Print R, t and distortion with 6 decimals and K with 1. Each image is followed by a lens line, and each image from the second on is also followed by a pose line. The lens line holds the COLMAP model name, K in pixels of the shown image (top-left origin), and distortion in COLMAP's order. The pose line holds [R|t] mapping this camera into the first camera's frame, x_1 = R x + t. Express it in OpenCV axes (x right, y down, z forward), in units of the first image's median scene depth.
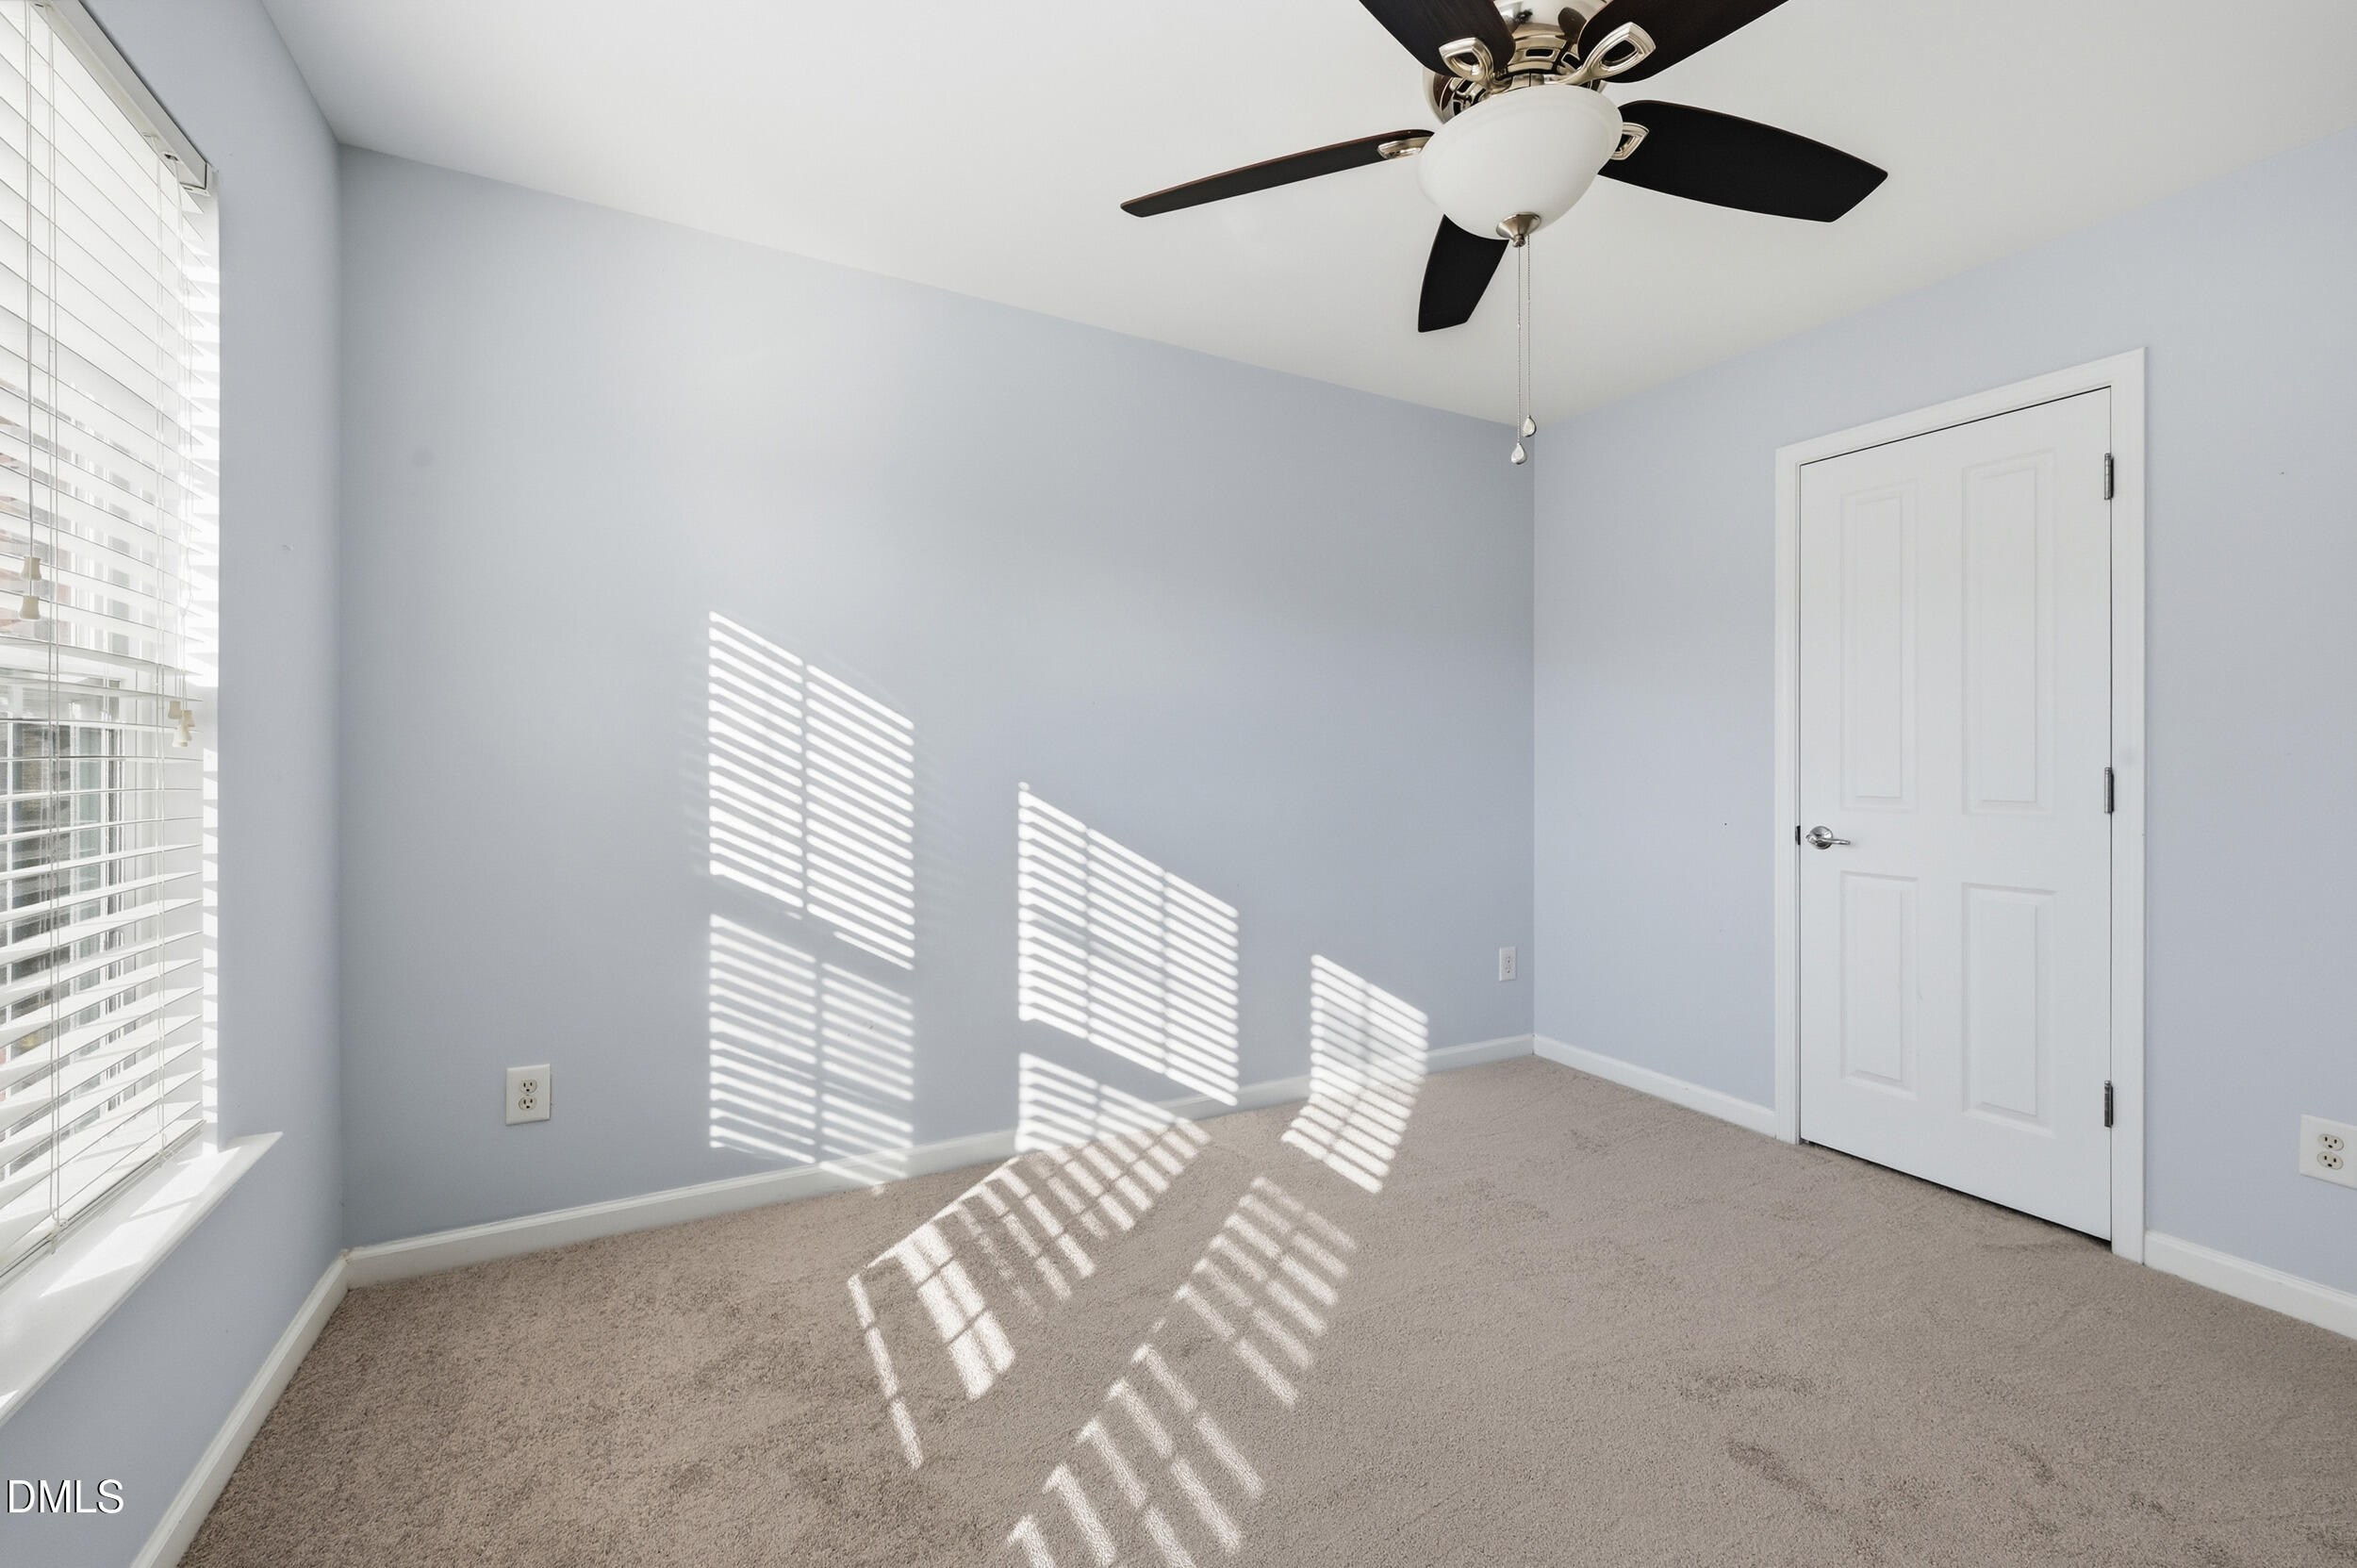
lens RADIAL K [[966.8, 0, 1191.5], [0, 966.8, 769.1], [0, 0, 1]] dist [0.001093, -0.000996]
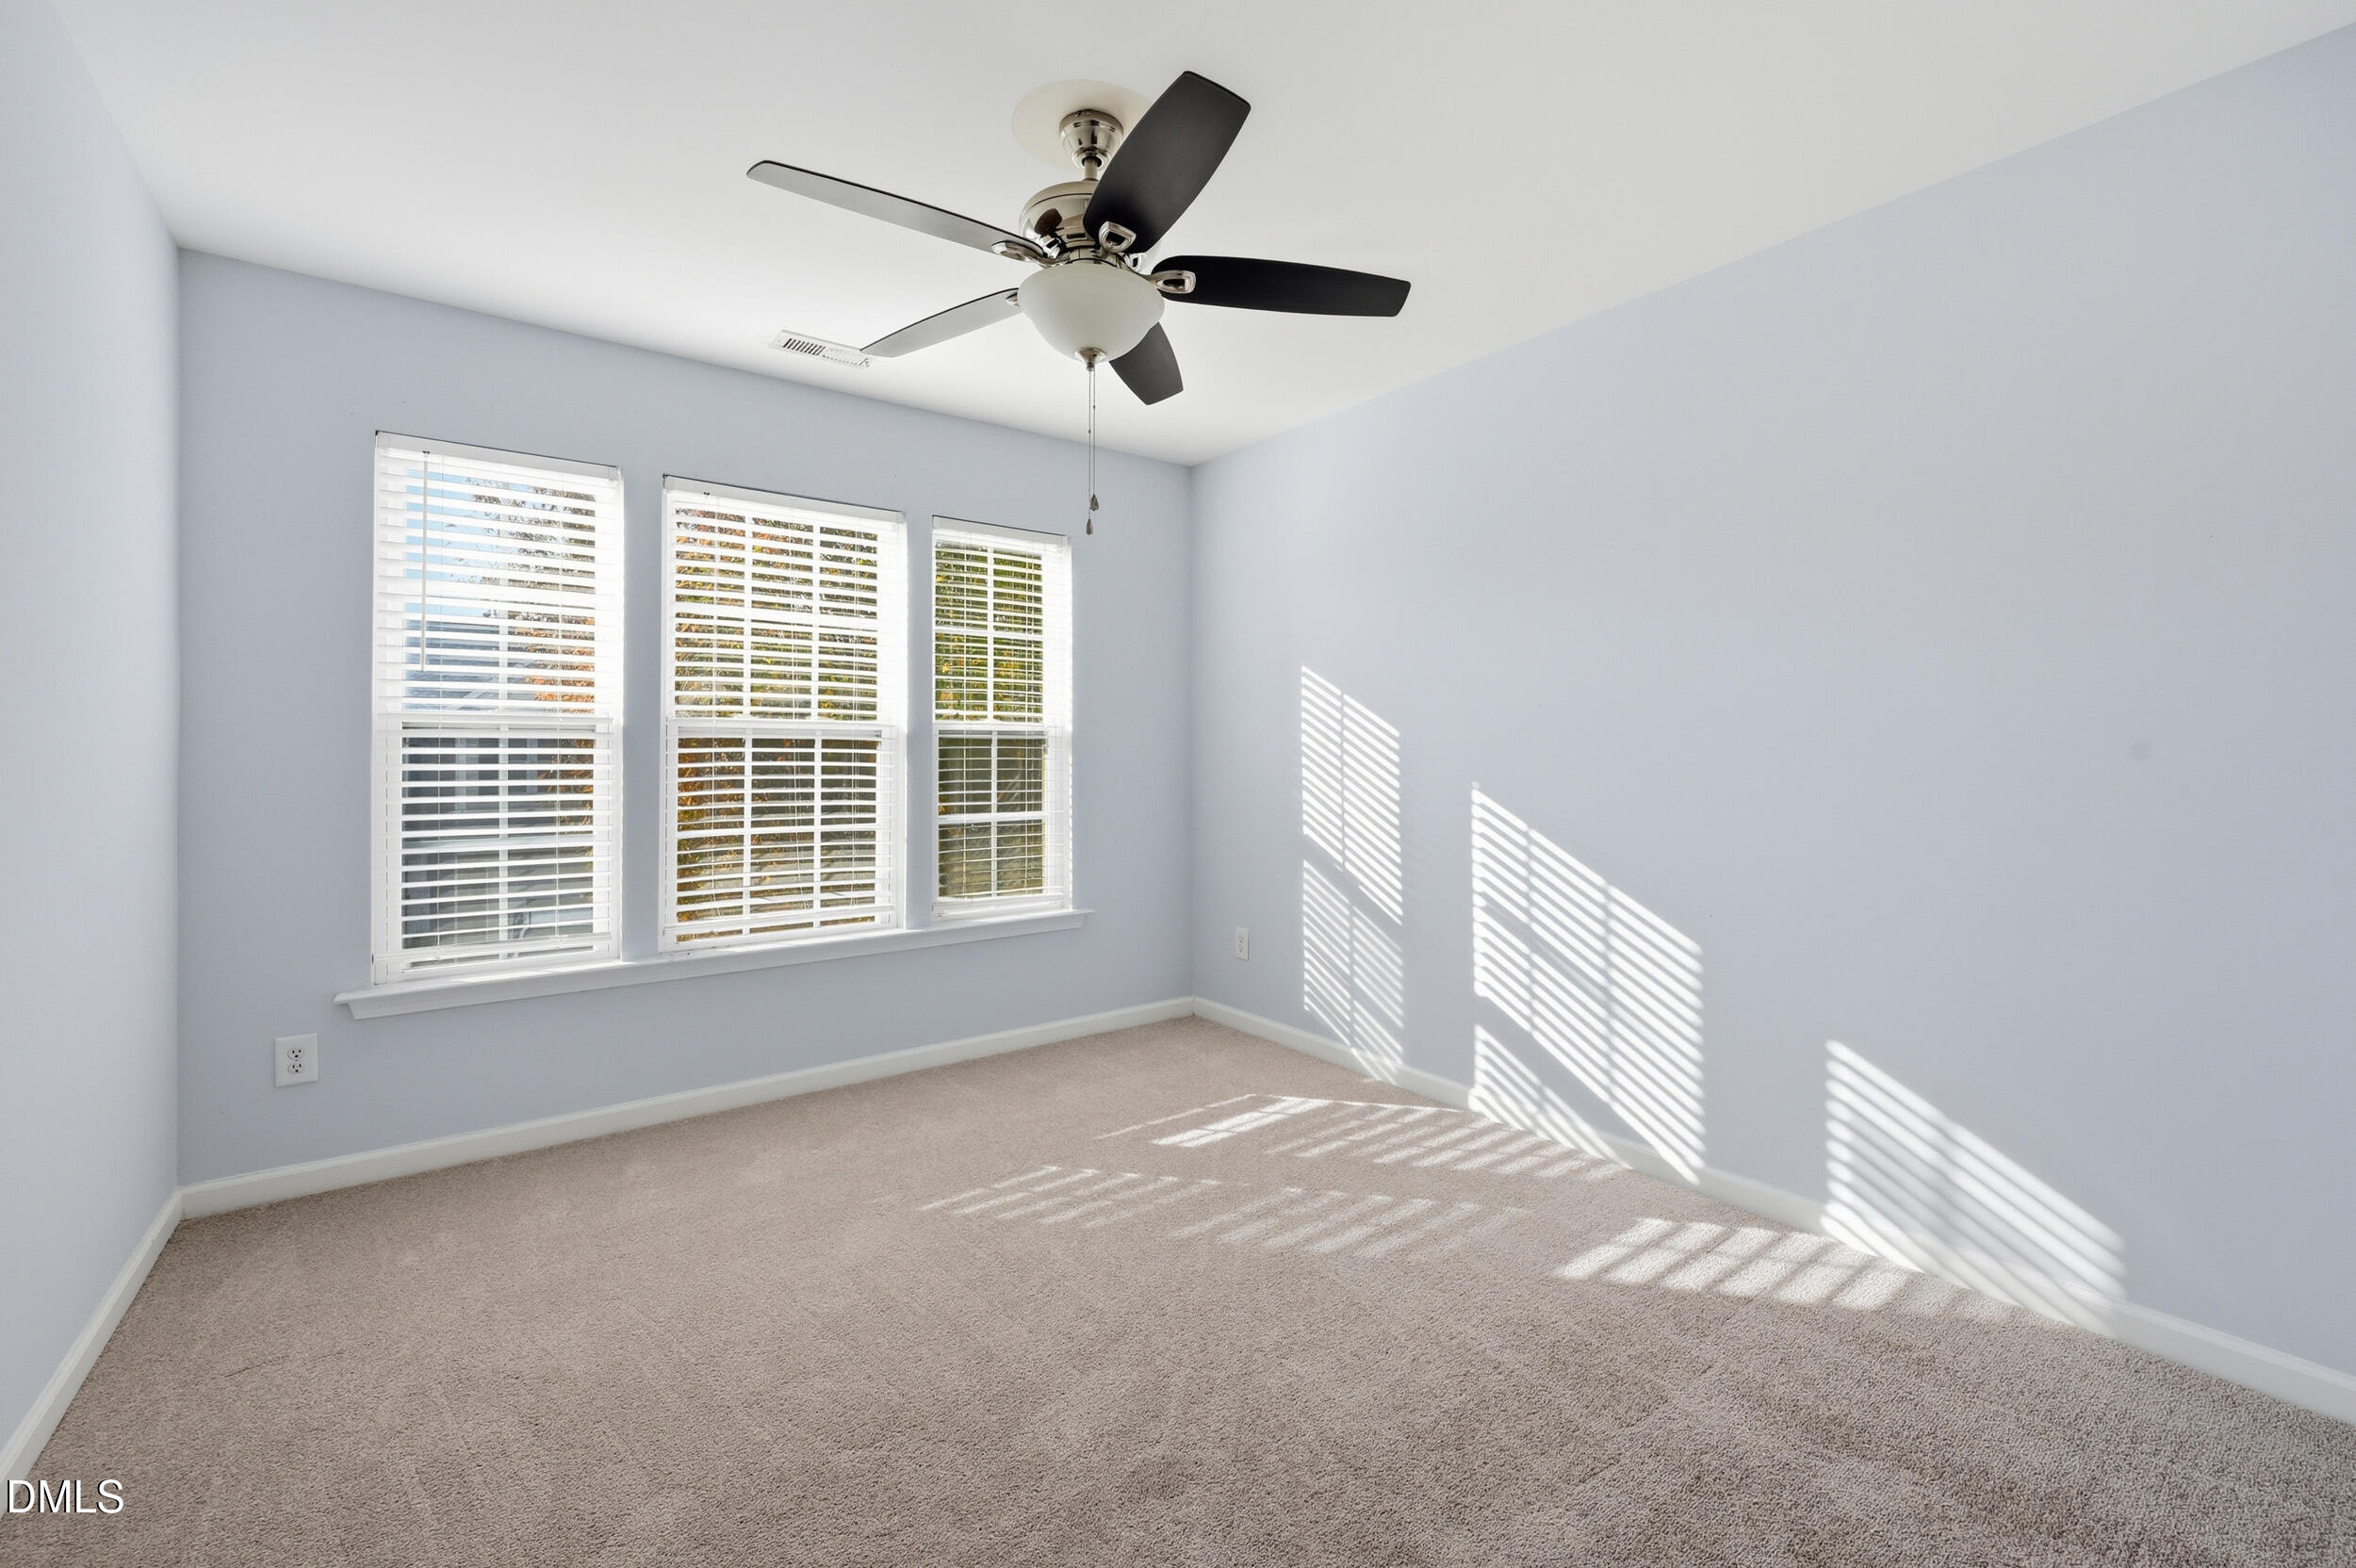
lens RADIAL K [[966.3, 0, 1167.6], [0, 966.3, 772.0], [0, 0, 1]] dist [0.001093, -0.000996]
pose [[0.137460, 0.014302, -0.990404, 0.887317], [-0.013580, 0.999829, 0.012554, -0.006312], [0.990414, 0.011724, 0.137631, 0.494608]]
